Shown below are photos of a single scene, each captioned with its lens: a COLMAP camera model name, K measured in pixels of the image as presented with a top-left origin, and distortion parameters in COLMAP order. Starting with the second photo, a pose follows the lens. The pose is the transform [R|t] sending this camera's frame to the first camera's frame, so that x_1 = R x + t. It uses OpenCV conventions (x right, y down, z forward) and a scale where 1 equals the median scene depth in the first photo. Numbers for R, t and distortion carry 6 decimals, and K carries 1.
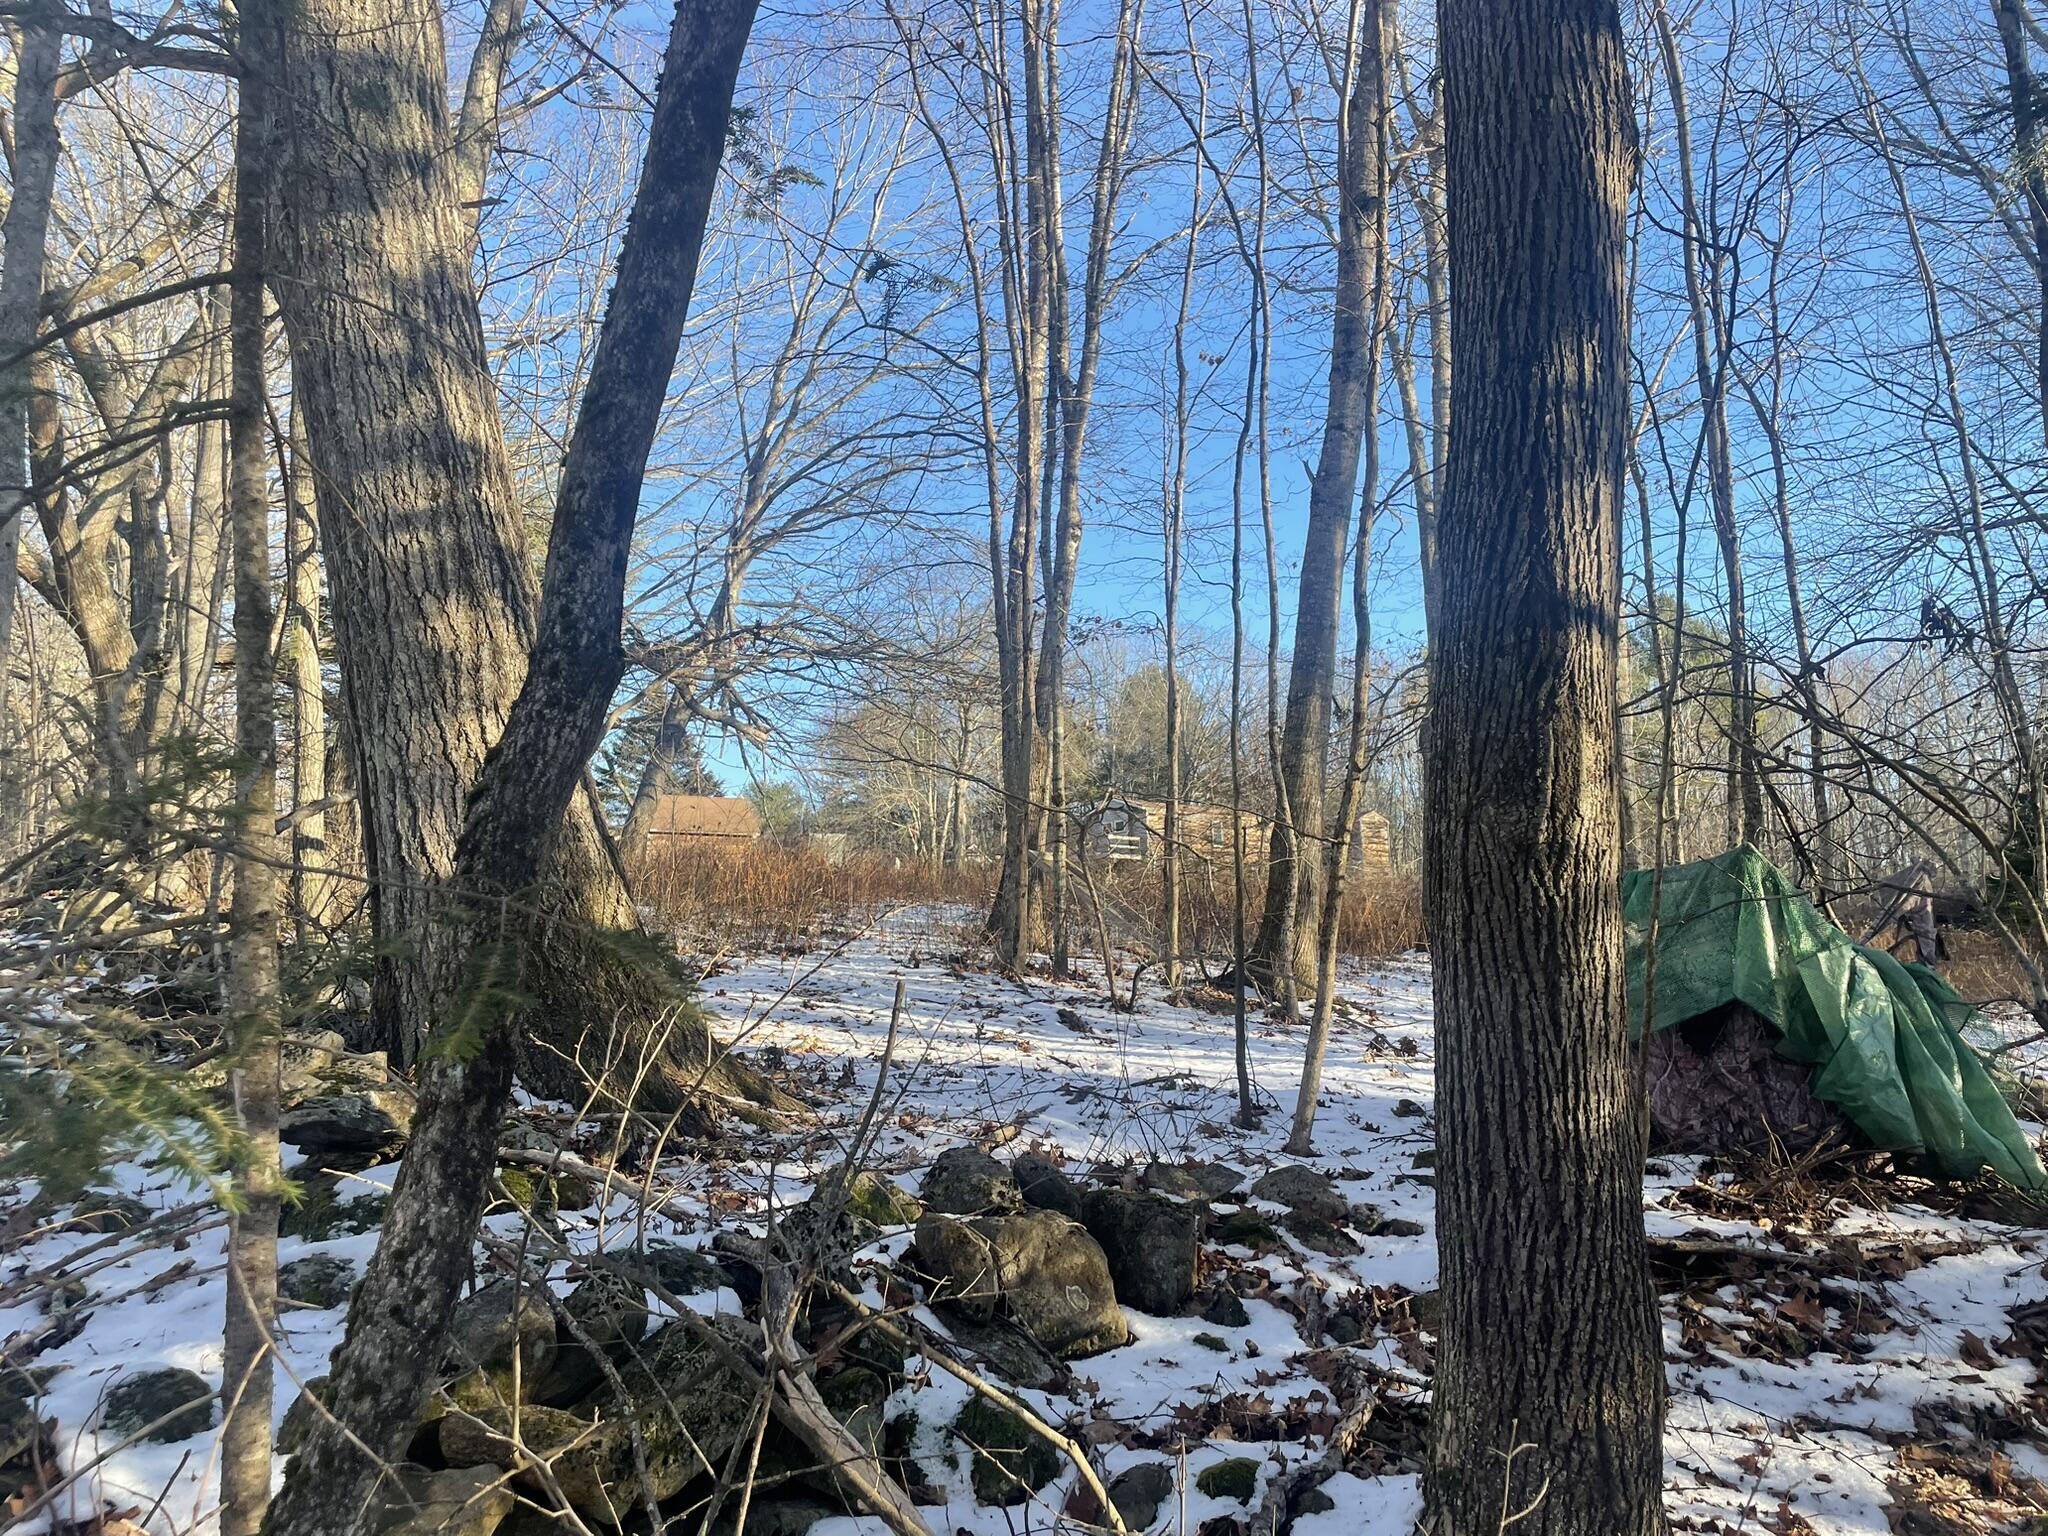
lens RADIAL K [[1529.6, 0, 1006.5], [0, 1529.6, 770.2], [0, 0, 1]] dist [0.089292, -0.112482]
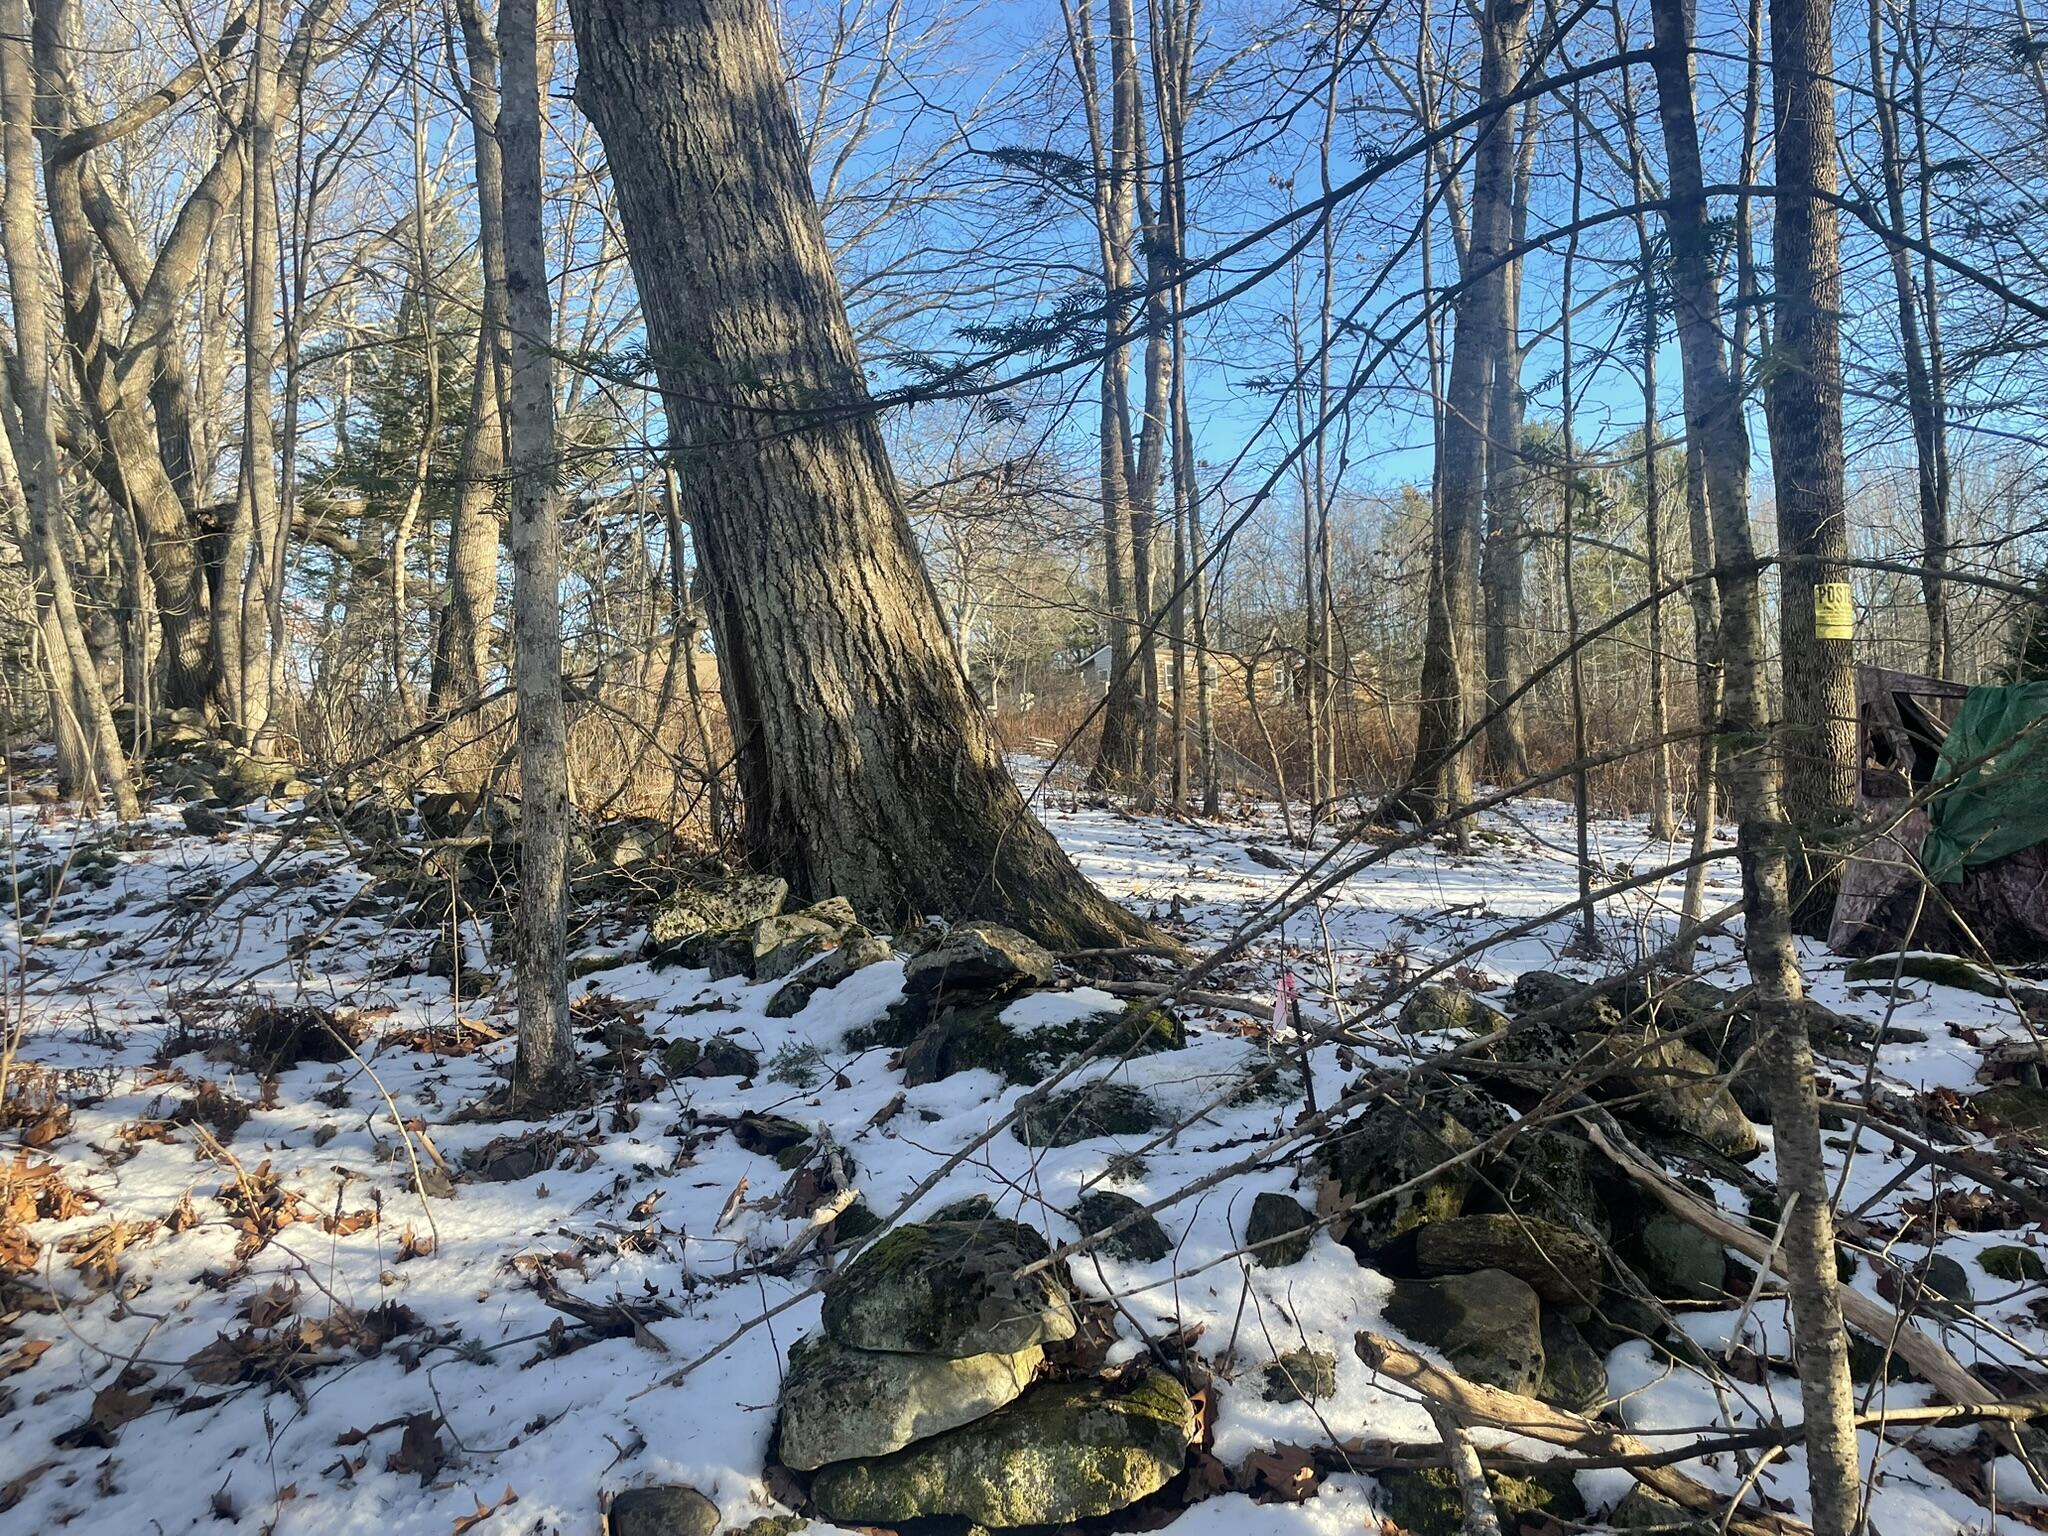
lens RADIAL K [[1529.6, 0, 1006.5], [0, 1529.6, 770.2], [0, 0, 1]] dist [0.089292, -0.112482]
pose [[0.998982, -0.028216, 0.035191, -0.272241], [0.024665, 0.994922, 0.097575, 0.003917], [-0.037766, -0.096608, 0.994606, 0.008829]]
